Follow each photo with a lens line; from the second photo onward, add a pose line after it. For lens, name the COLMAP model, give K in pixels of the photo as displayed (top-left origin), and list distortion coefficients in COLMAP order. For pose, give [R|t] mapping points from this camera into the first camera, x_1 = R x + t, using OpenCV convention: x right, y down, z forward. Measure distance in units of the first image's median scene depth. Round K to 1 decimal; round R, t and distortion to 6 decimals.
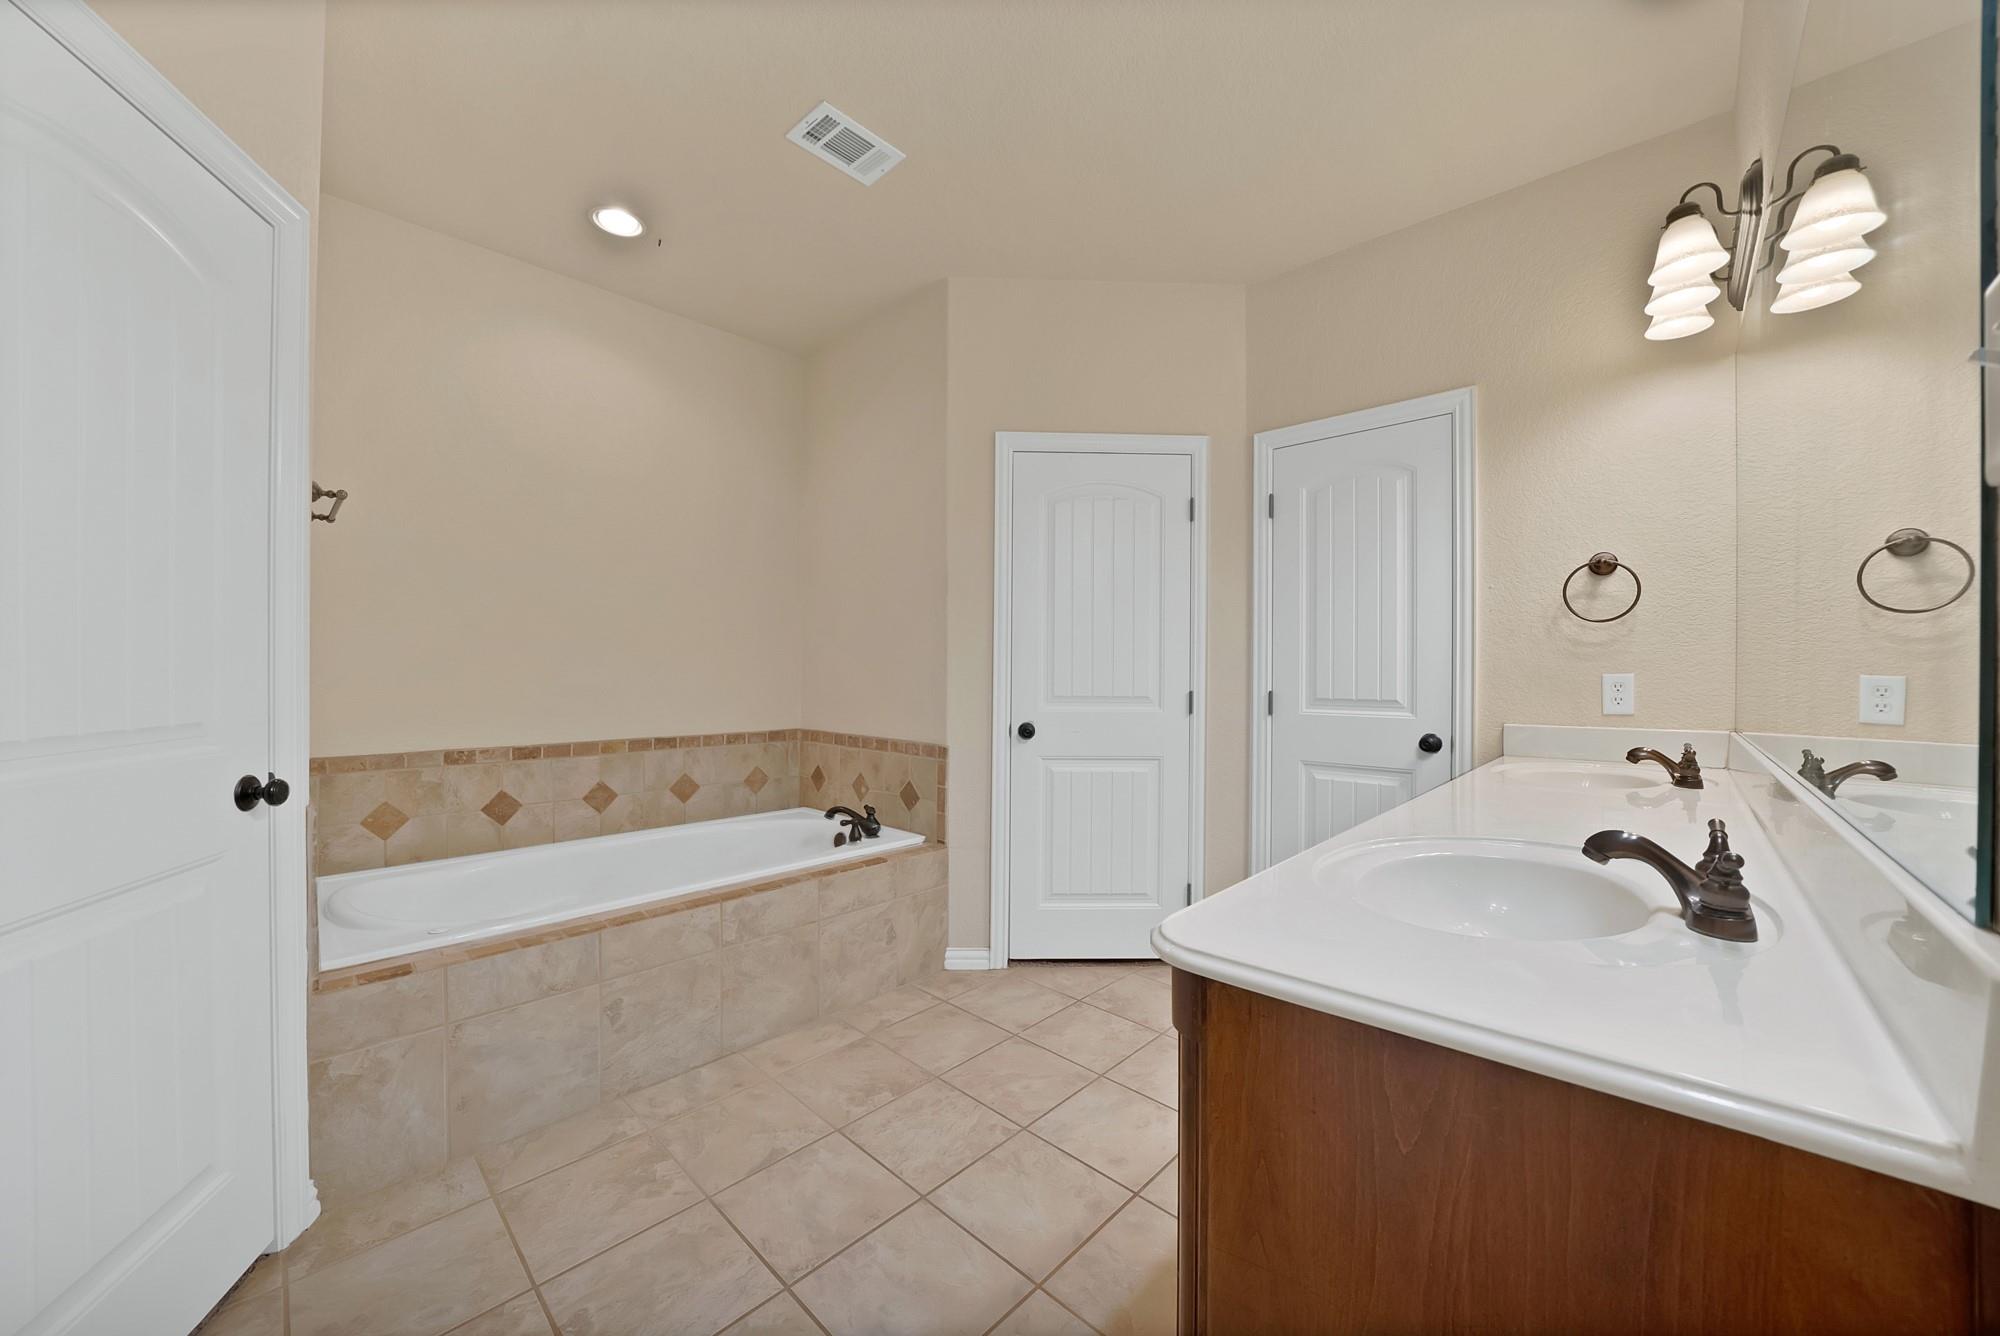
lens RADIAL K [[717.1, 0, 994.3], [0, 717.1, 668.3], [0, 0, 1]] dist [-0.013263, 0.000772]
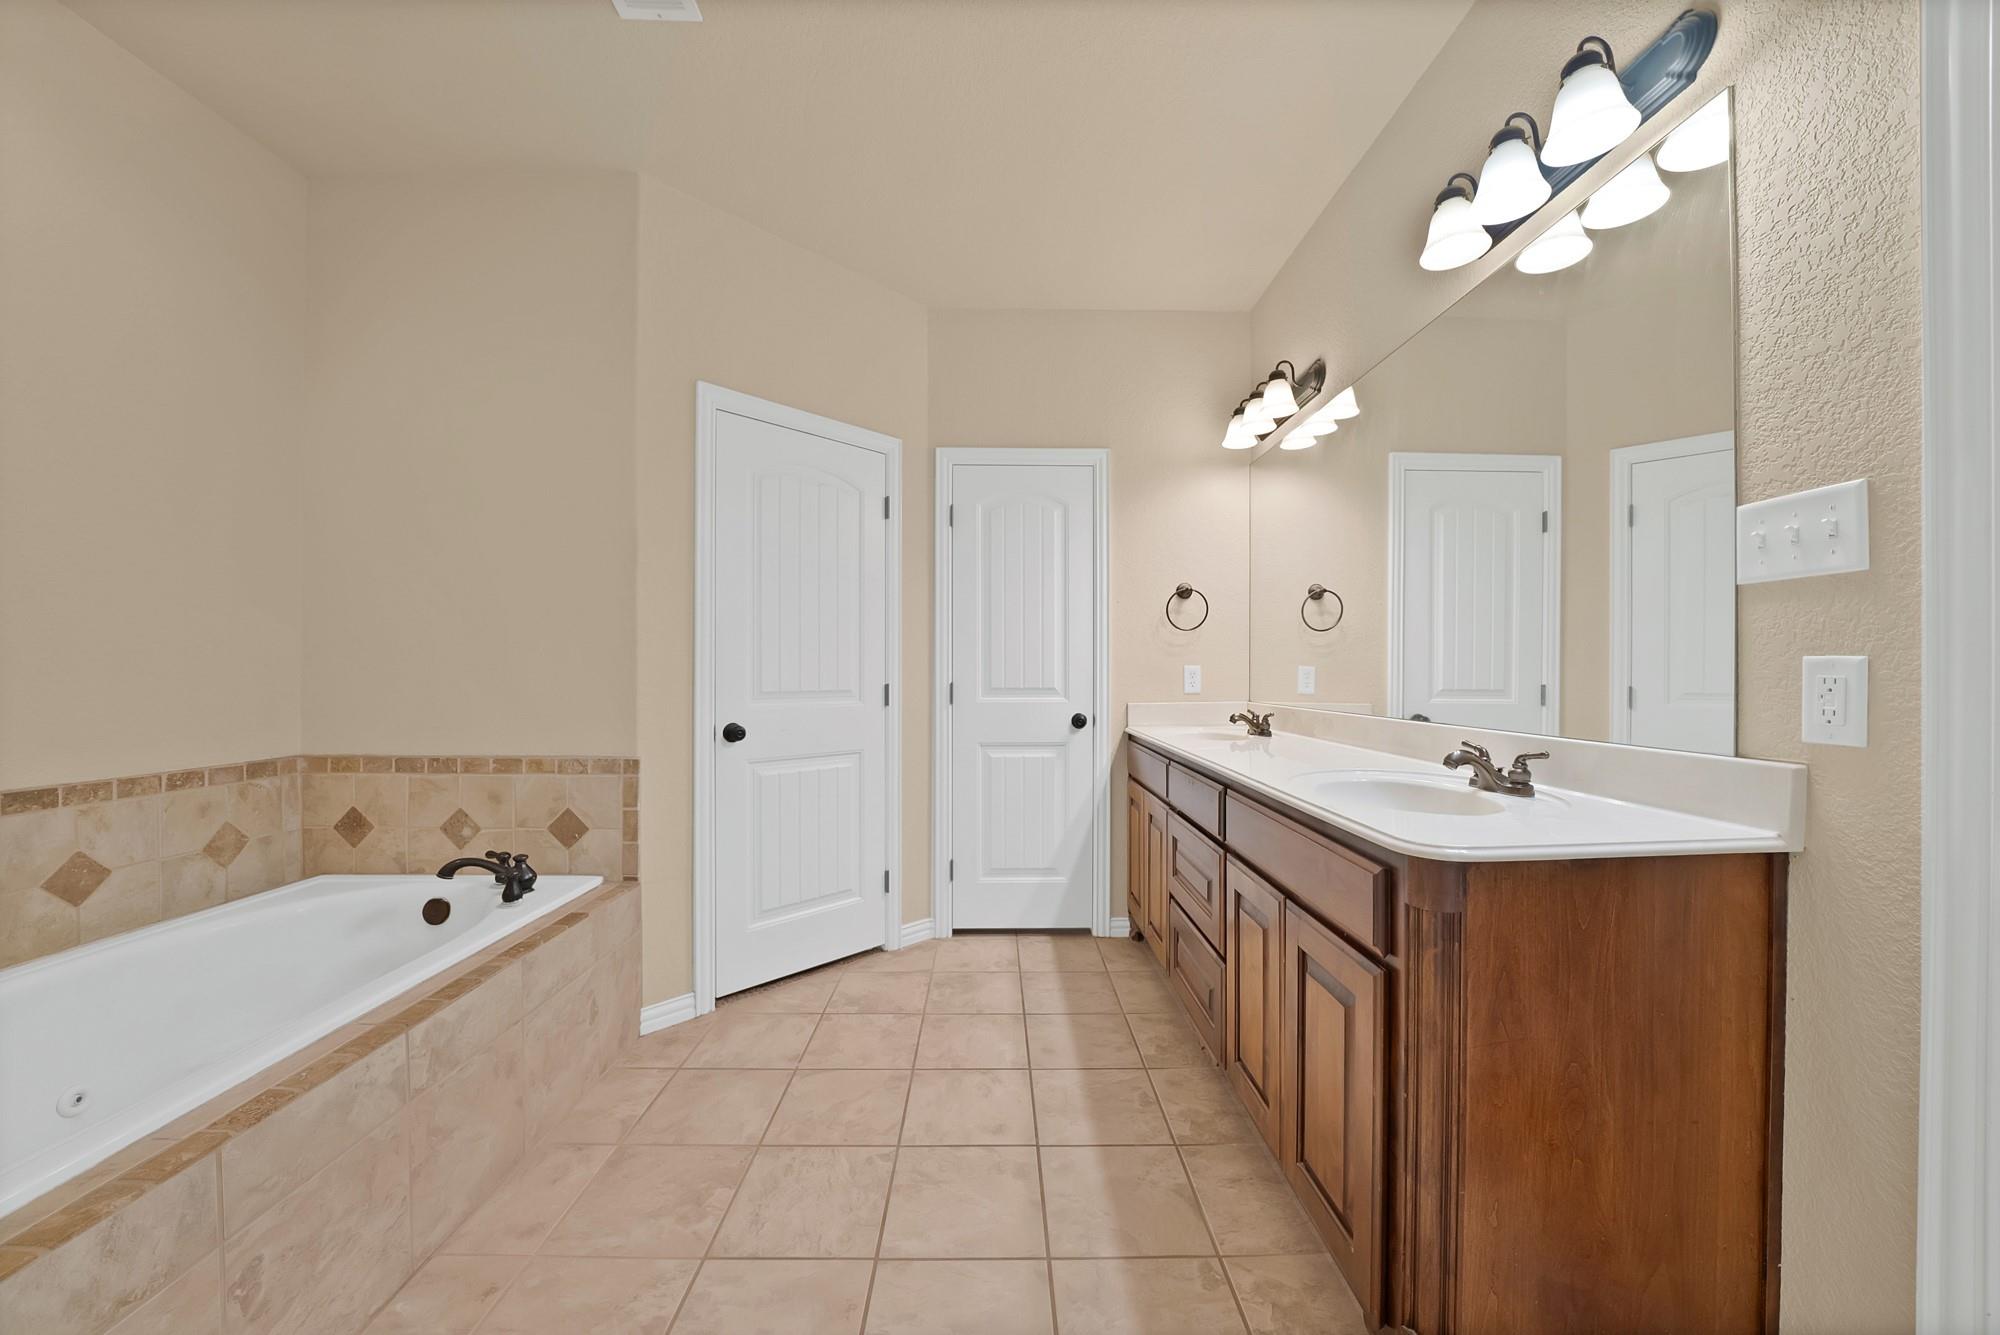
lens RADIAL K [[717.1, 0, 994.3], [0, 717.1, 671.1], [0, 0, 1]] dist [-0.013263, 0.000772]
pose [[0.721603, -0.003896, 0.692296, -0.369159], [-0.000461, 0.999981, 0.006108, 0.007940], [-0.692307, -0.004727, 0.721588, 0.167572]]
